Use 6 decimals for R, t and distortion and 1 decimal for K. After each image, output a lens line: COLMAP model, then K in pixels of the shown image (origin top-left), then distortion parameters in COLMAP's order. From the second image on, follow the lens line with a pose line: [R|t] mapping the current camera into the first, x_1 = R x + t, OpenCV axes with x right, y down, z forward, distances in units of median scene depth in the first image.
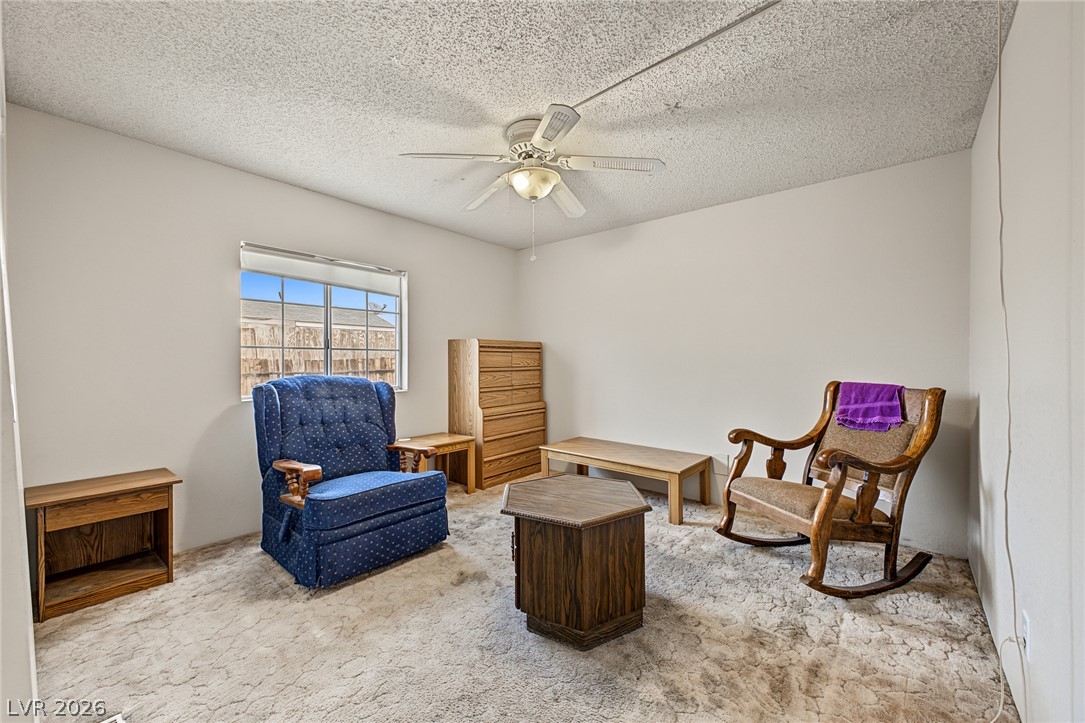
lens RADIAL K [[429.7, 0, 538.7], [0, 429.7, 358.4], [0, 0, 1]] dist [0.025557, -0.011334]
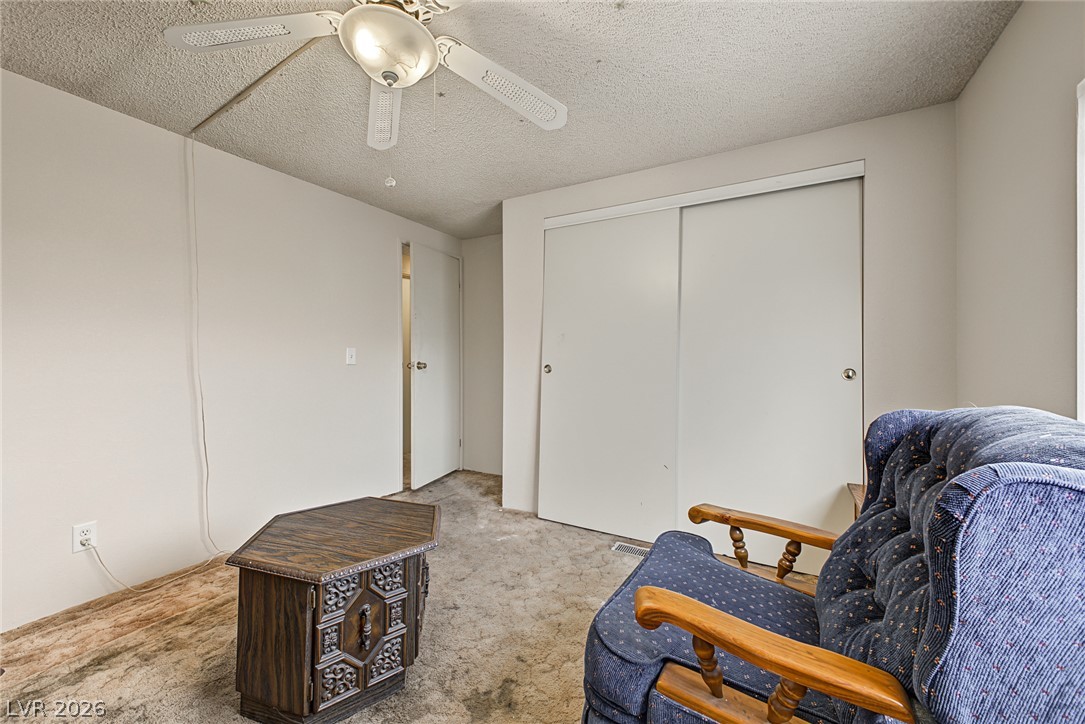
lens RADIAL K [[429.7, 0, 538.7], [0, 429.7, 358.9], [0, 0, 1]] dist [0.025557, -0.011334]
pose [[-0.982631, -0.001811, -0.185564, -0.117180], [-0.002043, 0.999997, 0.001055, 0.000523], [0.185561, 0.001416, -0.982632, 1.880852]]
